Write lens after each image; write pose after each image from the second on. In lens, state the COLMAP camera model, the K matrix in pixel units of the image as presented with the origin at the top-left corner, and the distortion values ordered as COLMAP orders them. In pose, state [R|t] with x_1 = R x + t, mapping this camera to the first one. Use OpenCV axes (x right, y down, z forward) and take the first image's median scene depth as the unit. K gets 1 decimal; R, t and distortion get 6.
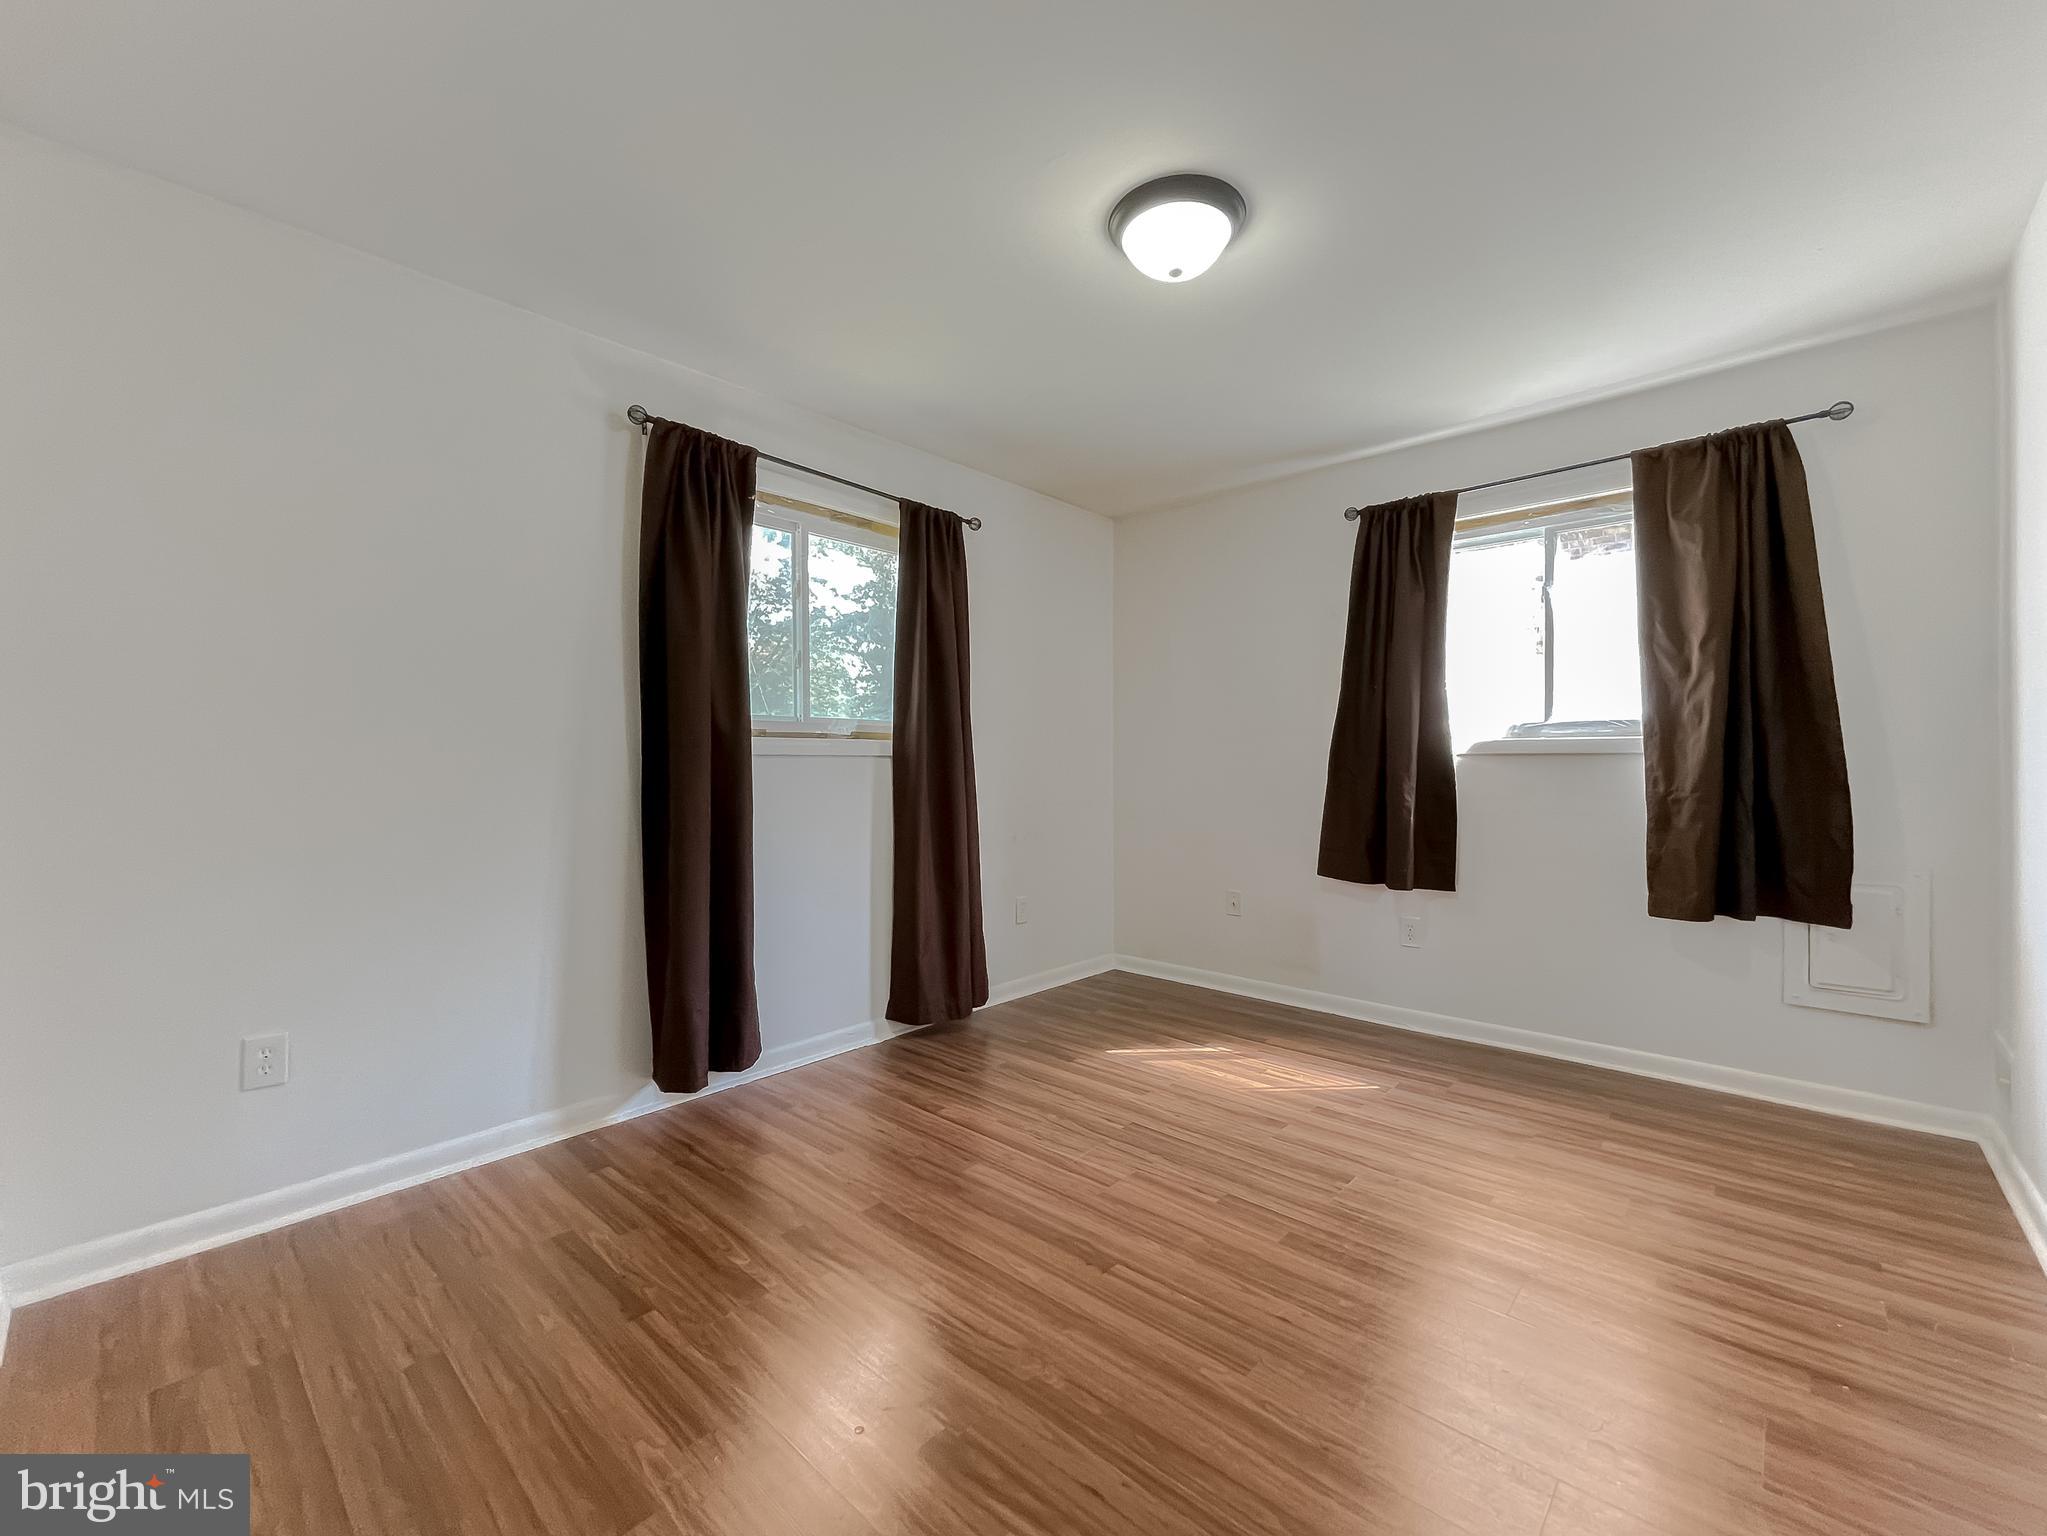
lens RADIAL K [[879.6, 0, 1016.3], [0, 879.6, 773.7], [0, 0, 1]] dist [-0.002116, 0.000341]
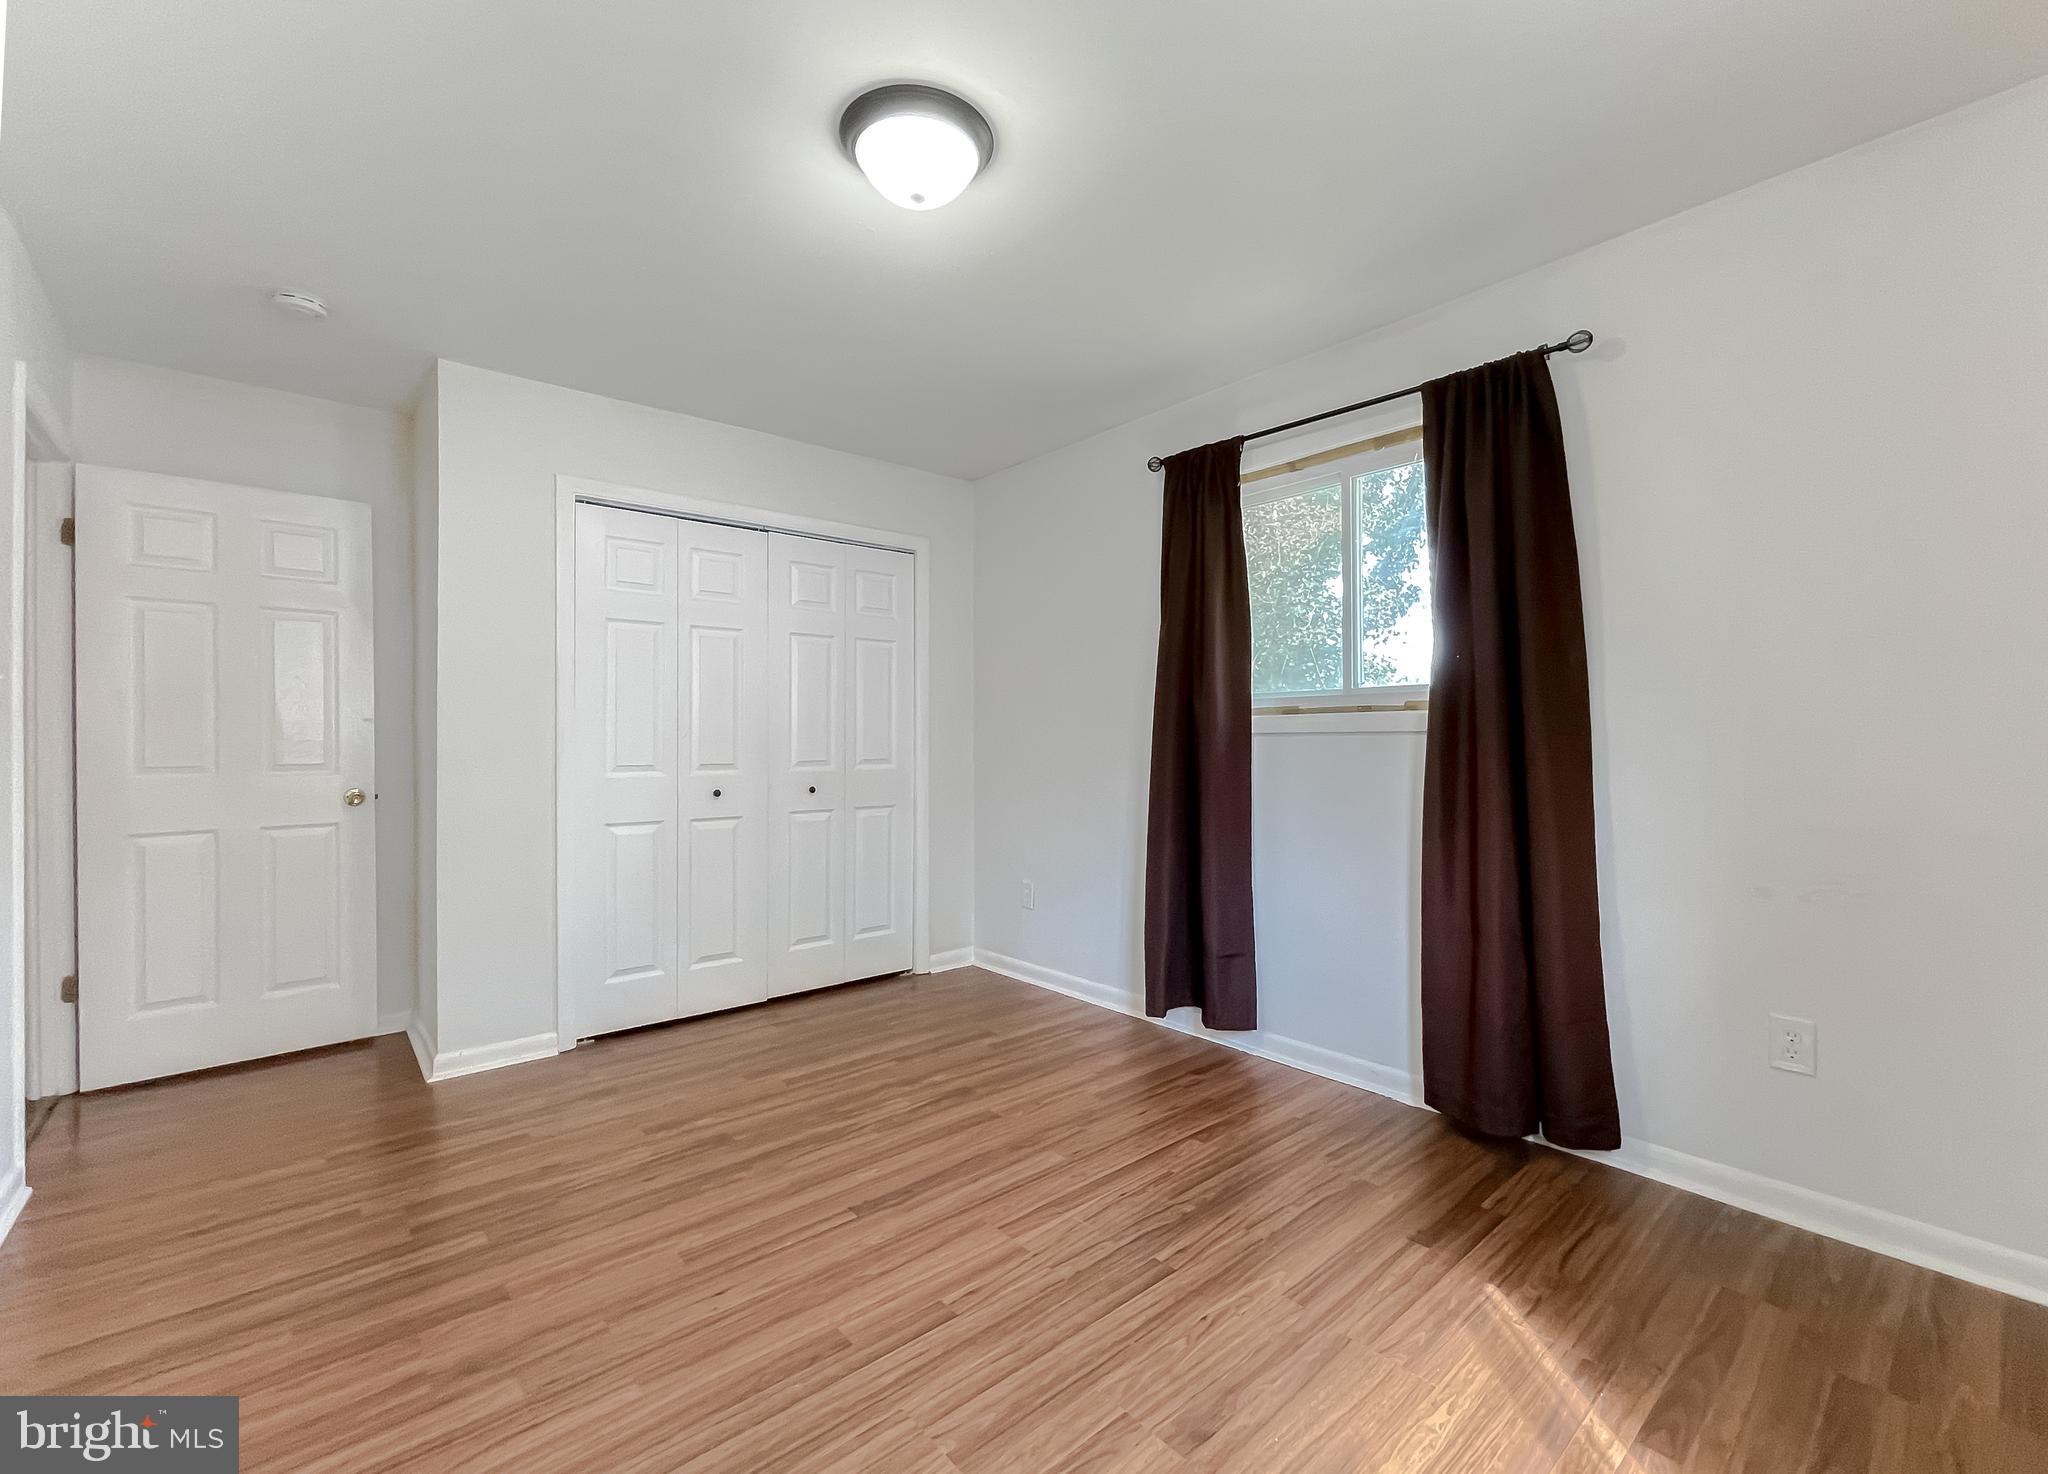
lens RADIAL K [[899.1, 0, 1024.0], [0, 899.1, 726.8], [0, 0, 1]] dist [0.001740, 0.000512]
pose [[-0.153936, -0.007057, -0.988056, 0.775524], [-0.002303, 0.999974, -0.006784, -0.020746], [0.988078, 0.001231, -0.153948, 0.907252]]
